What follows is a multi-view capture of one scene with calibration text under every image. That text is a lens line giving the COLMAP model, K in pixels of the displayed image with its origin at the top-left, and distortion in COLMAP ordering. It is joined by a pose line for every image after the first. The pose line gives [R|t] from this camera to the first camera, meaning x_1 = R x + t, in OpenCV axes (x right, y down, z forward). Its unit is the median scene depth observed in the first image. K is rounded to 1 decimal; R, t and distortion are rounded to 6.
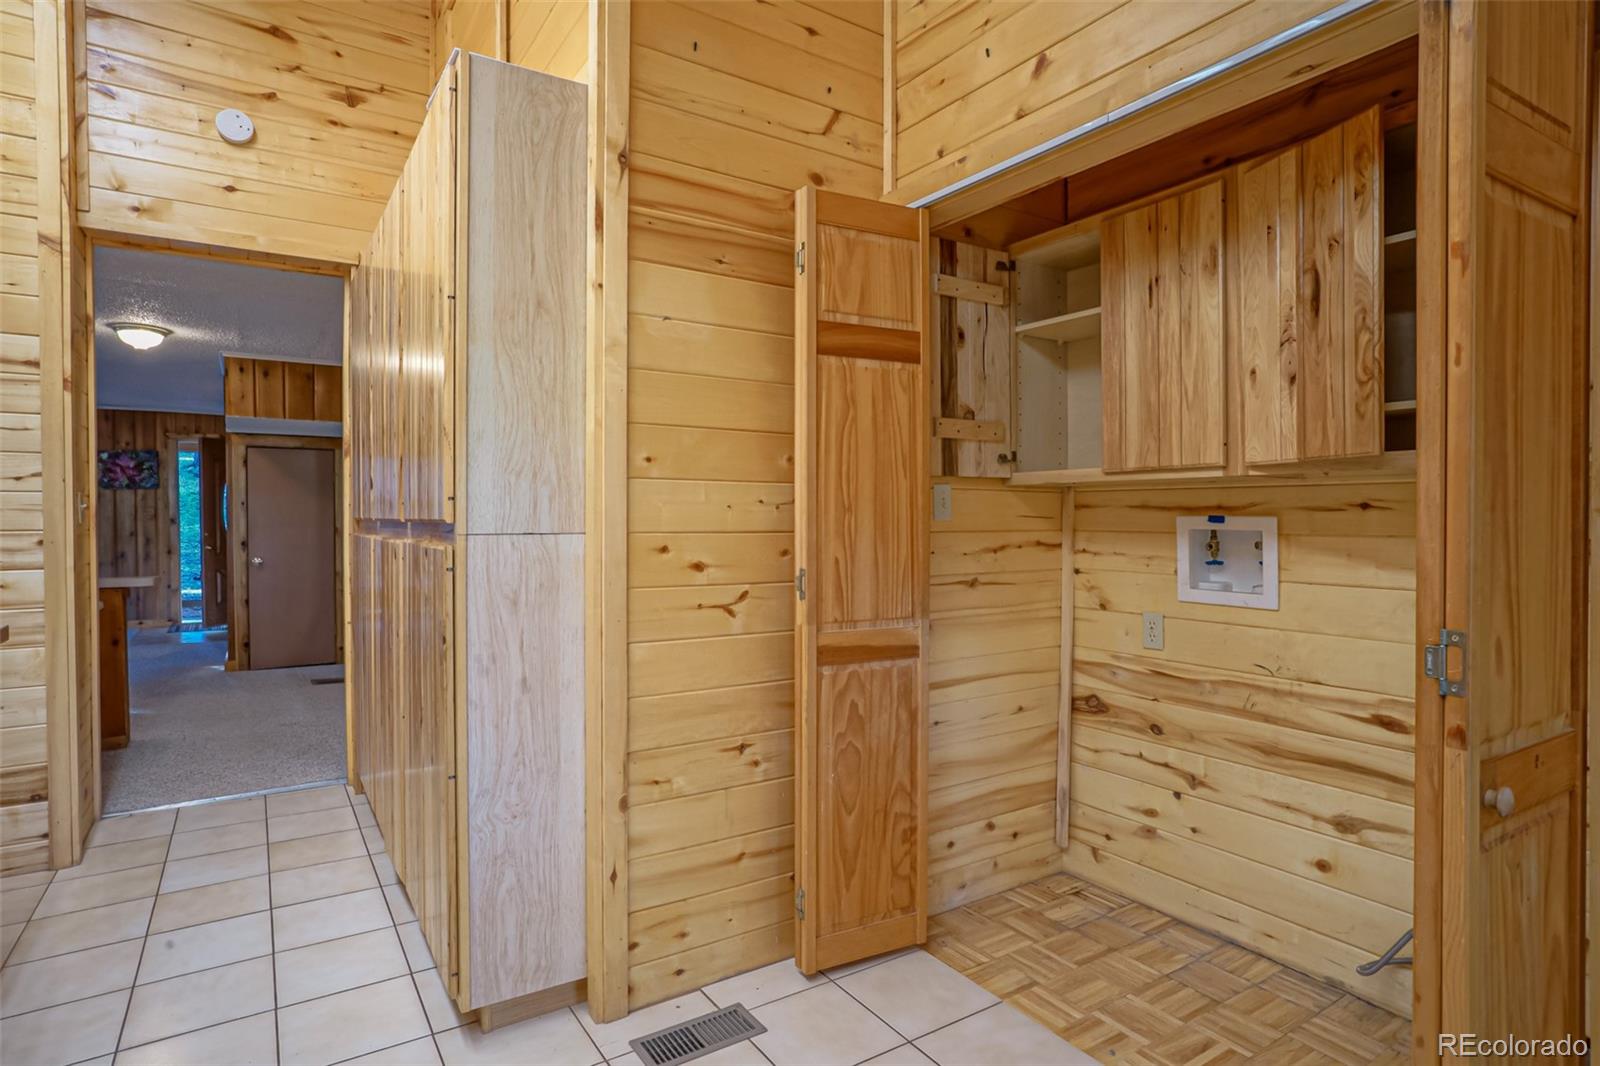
lens RADIAL K [[839.5, 0, 792.8], [0, 839.5, 521.4], [0, 0, 1]] dist [-0.023030, 0.007670]
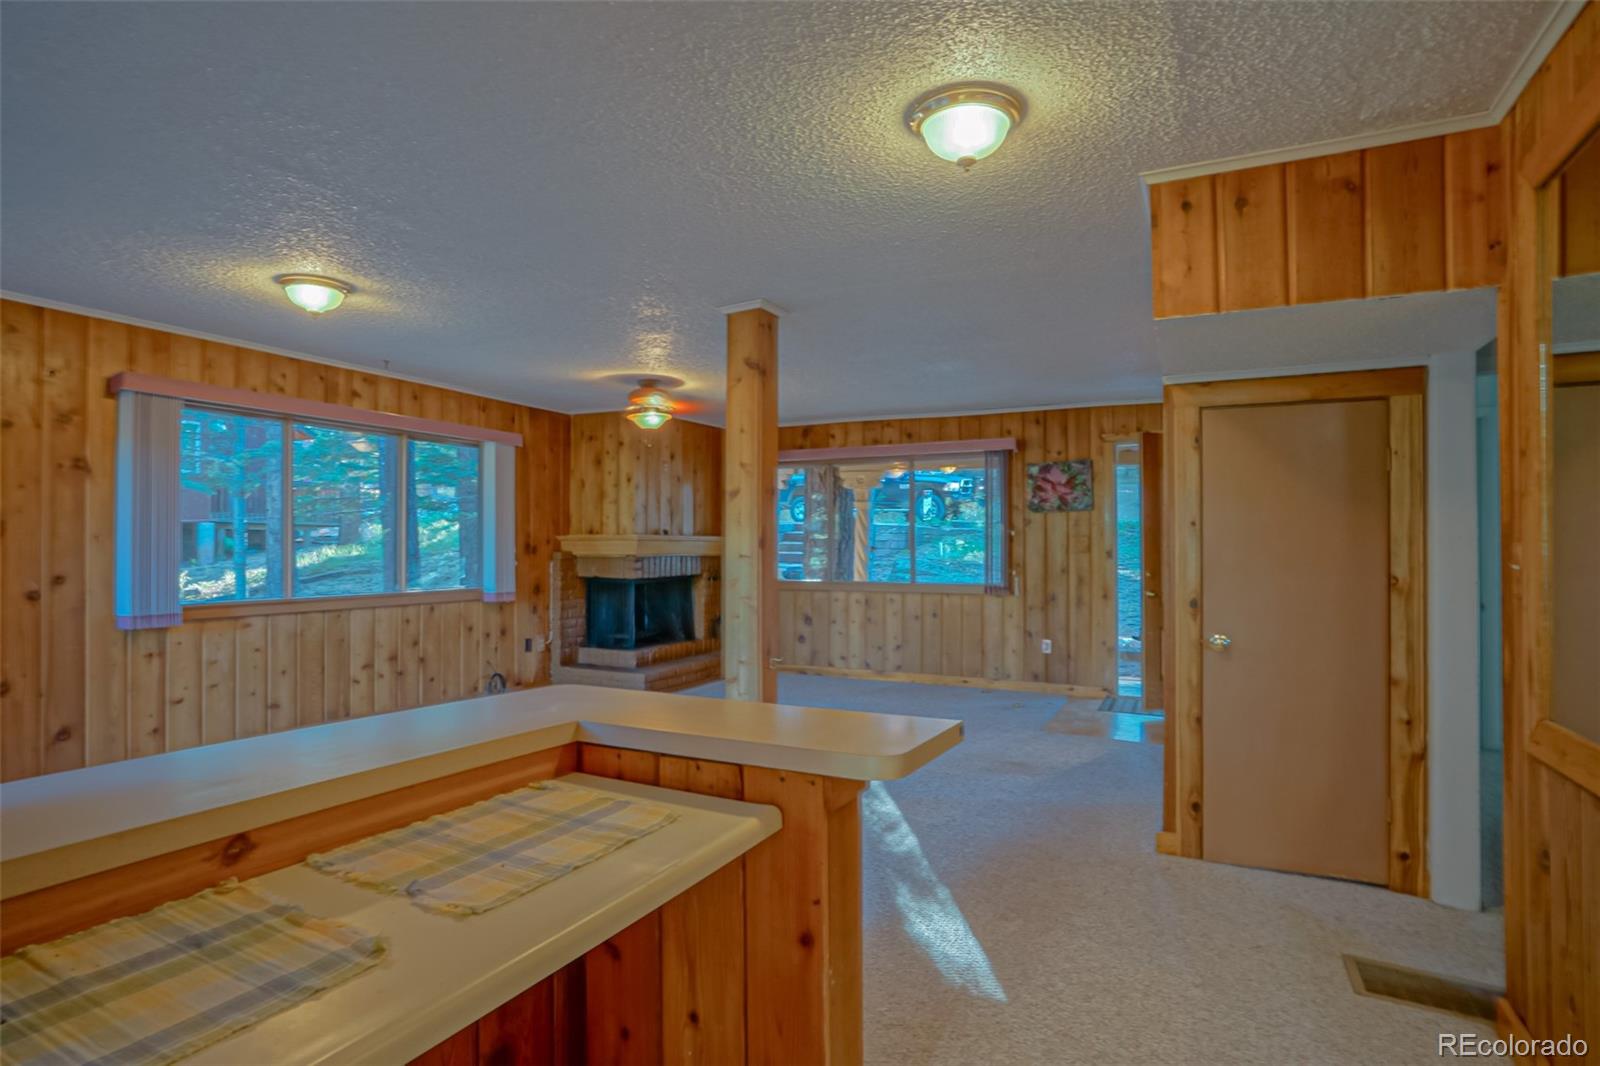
lens RADIAL K [[839.5, 0, 799.6], [0, 839.5, 538.0], [0, 0, 1]] dist [-0.023030, 0.007670]
pose [[0.510145, -0.002378, -0.860085, -0.257398], [-0.013045, 0.999860, -0.010502, -0.003516], [0.859989, 0.016578, 0.510043, 0.398473]]
